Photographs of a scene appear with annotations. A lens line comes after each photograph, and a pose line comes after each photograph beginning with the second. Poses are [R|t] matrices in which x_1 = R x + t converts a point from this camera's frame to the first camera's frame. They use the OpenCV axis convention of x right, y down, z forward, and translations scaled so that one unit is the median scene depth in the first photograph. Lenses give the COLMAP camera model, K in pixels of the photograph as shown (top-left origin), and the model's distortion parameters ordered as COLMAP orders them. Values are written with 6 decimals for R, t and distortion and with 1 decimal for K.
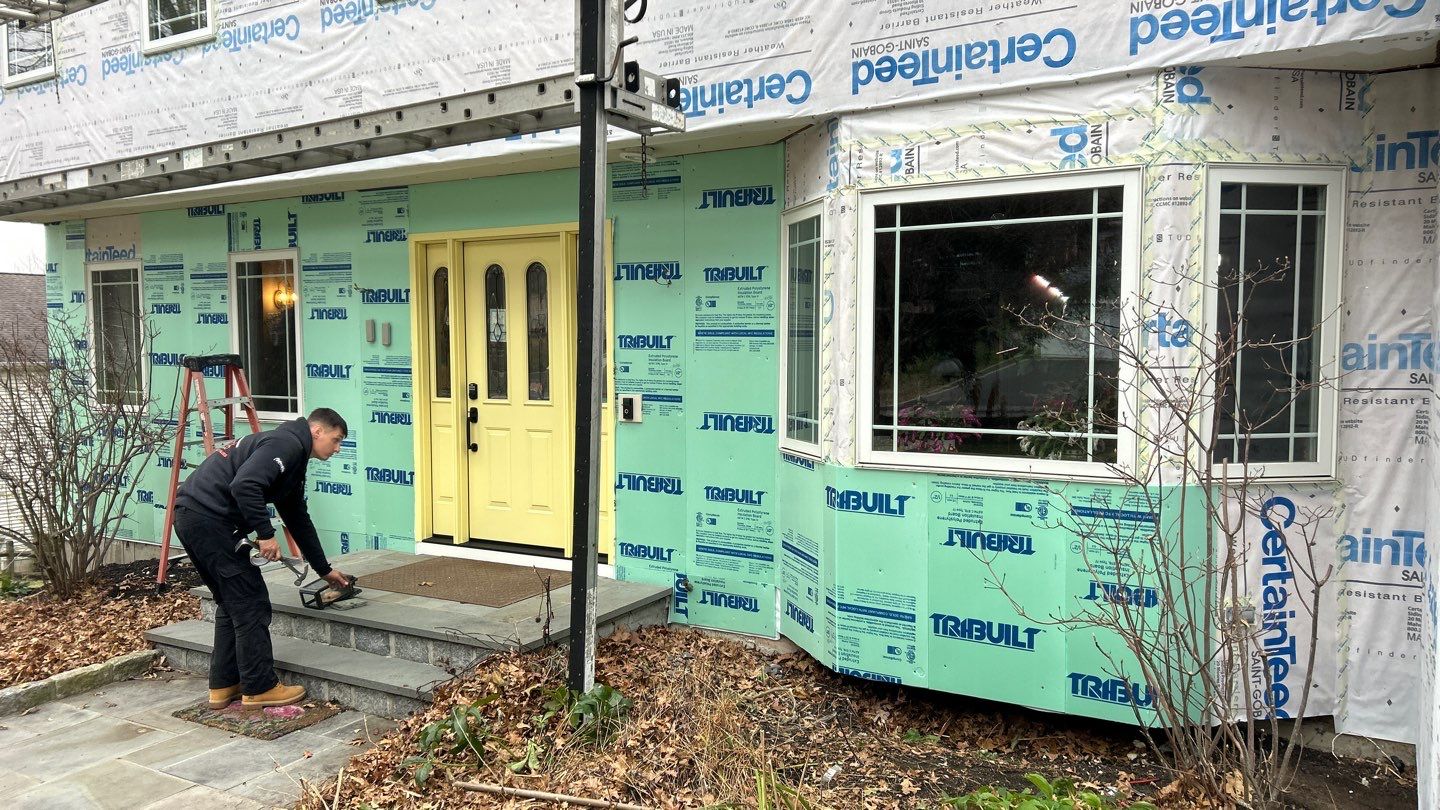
lens RADIAL K [[1048.5, 0, 720.0], [0, 1048.5, 405.0], [0, 0, 1]] dist [0.006252, 0.001616]
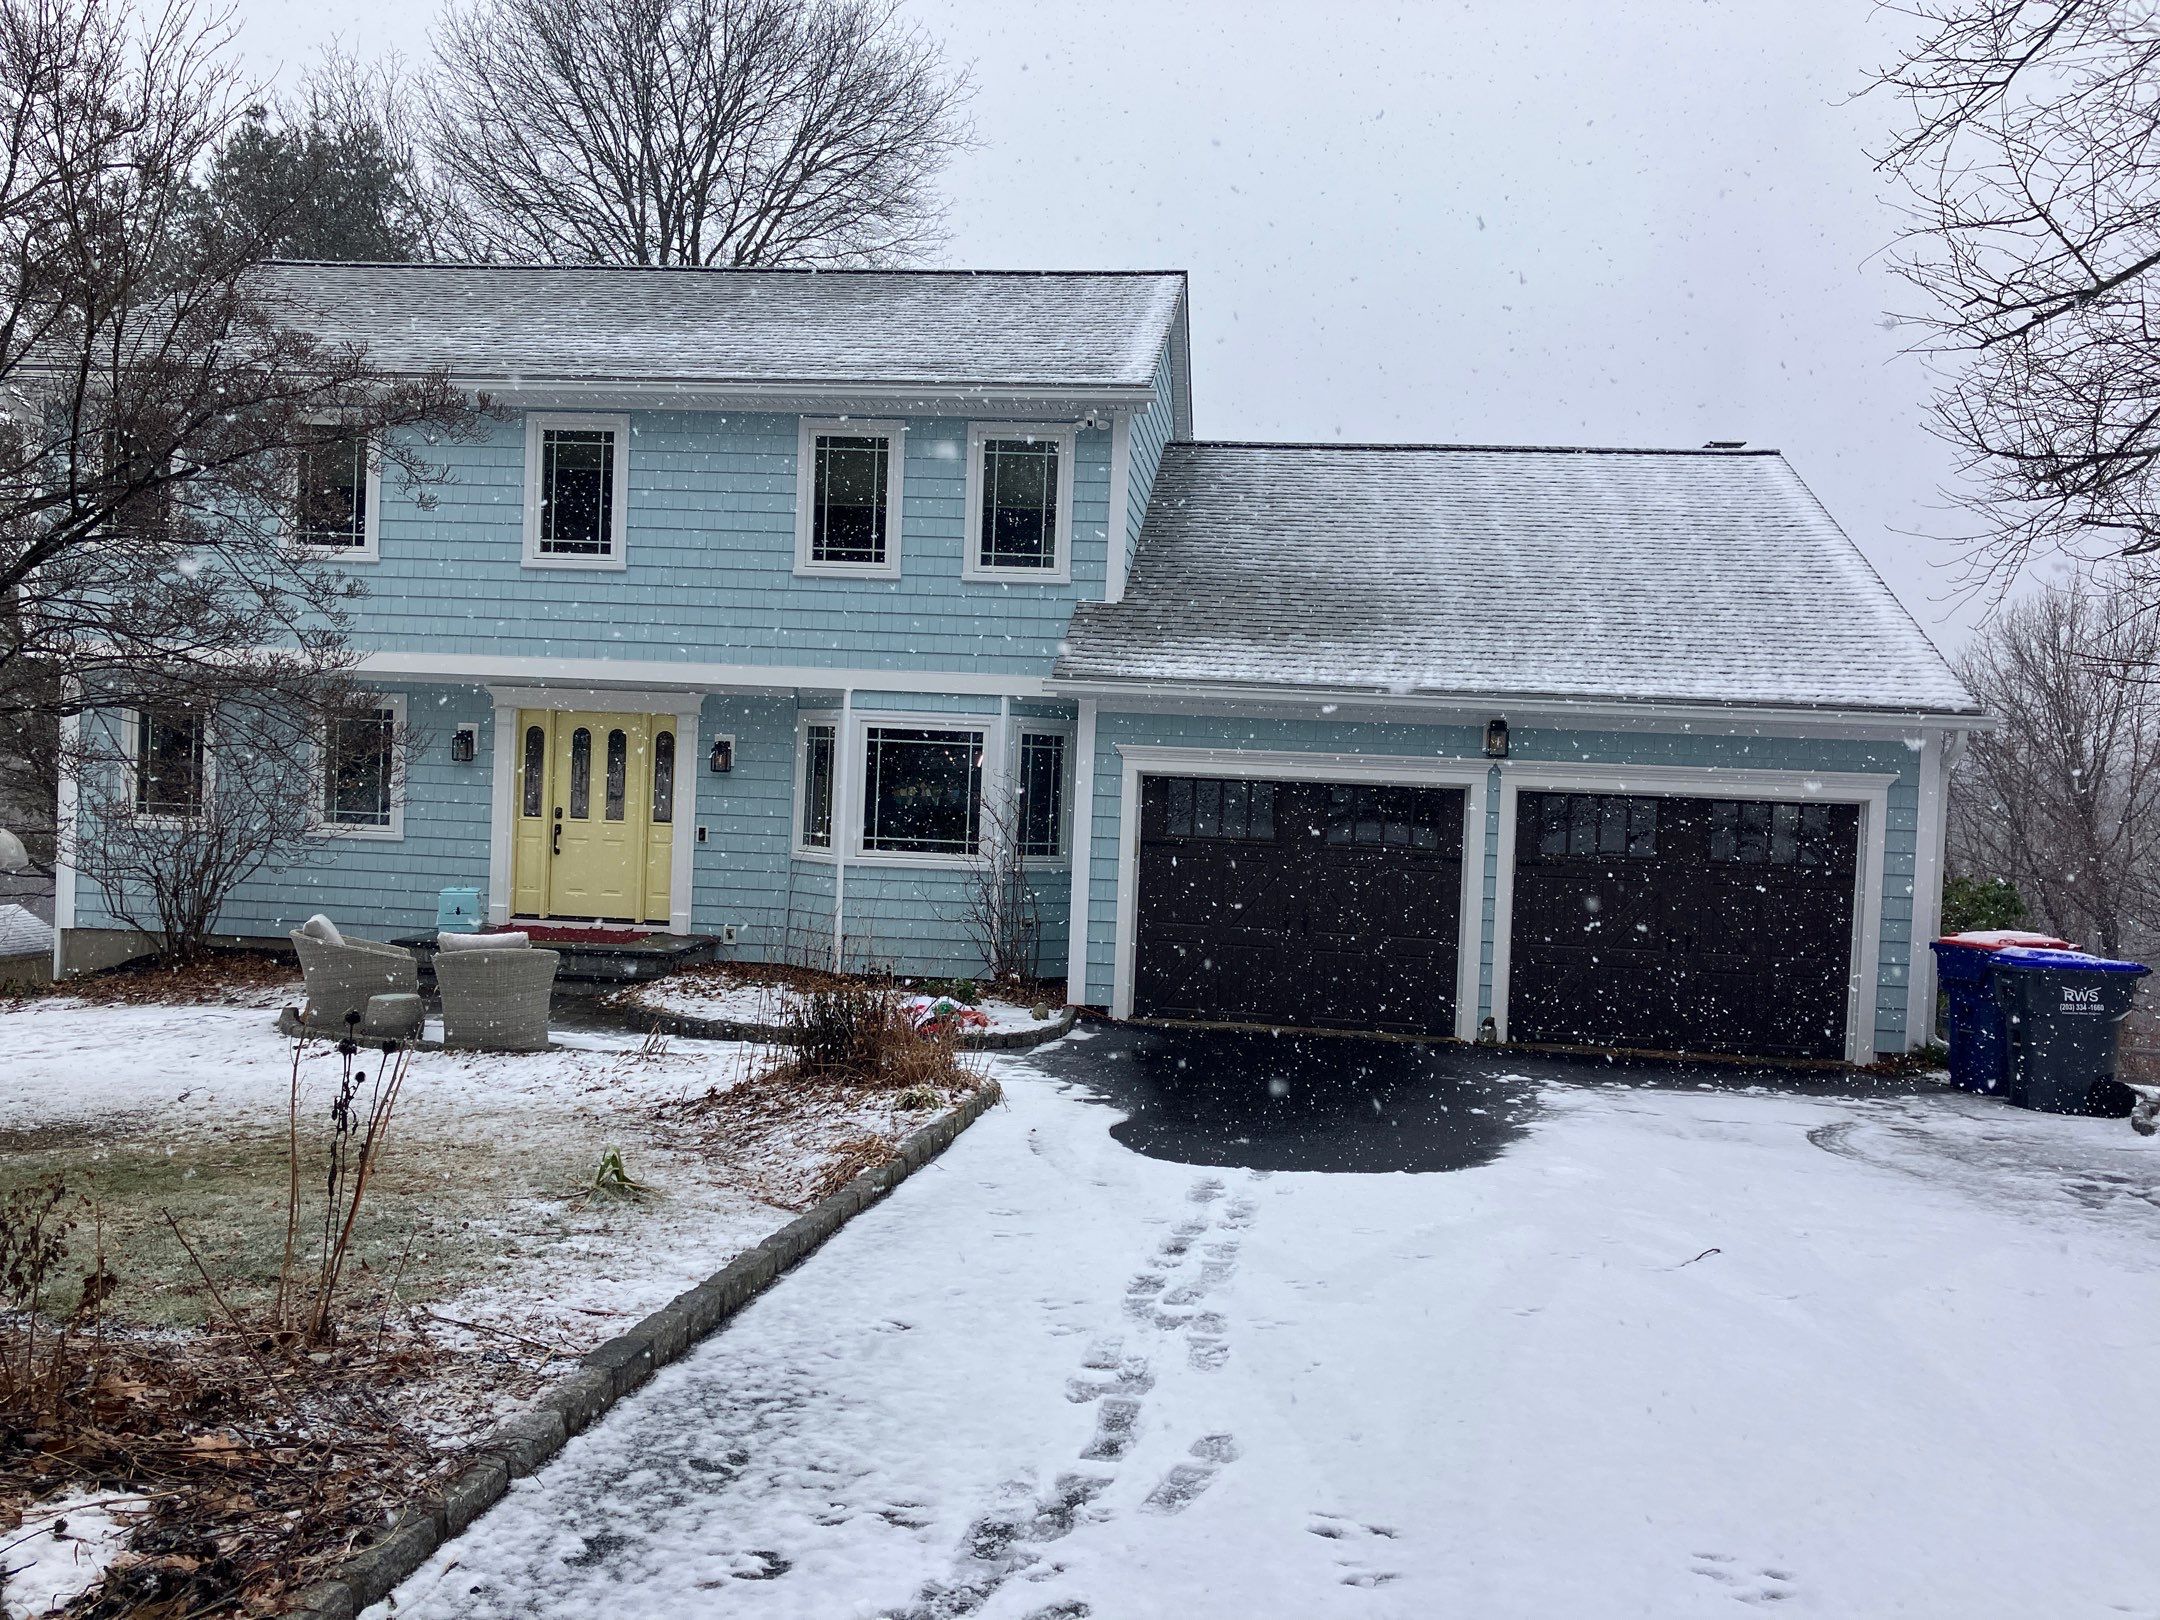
lens RADIAL K [[1531.5, 0, 1080.0], [0, 1531.5, 810.0], [0, 0, 1]] dist [0.077837, -0.069819]
pose [[0.908403, 0.026721, 0.417240, -0.479014], [-0.018469, 0.999546, -0.023804, 0.020872], [-0.417687, 0.013917, 0.908484, -1.248588]]
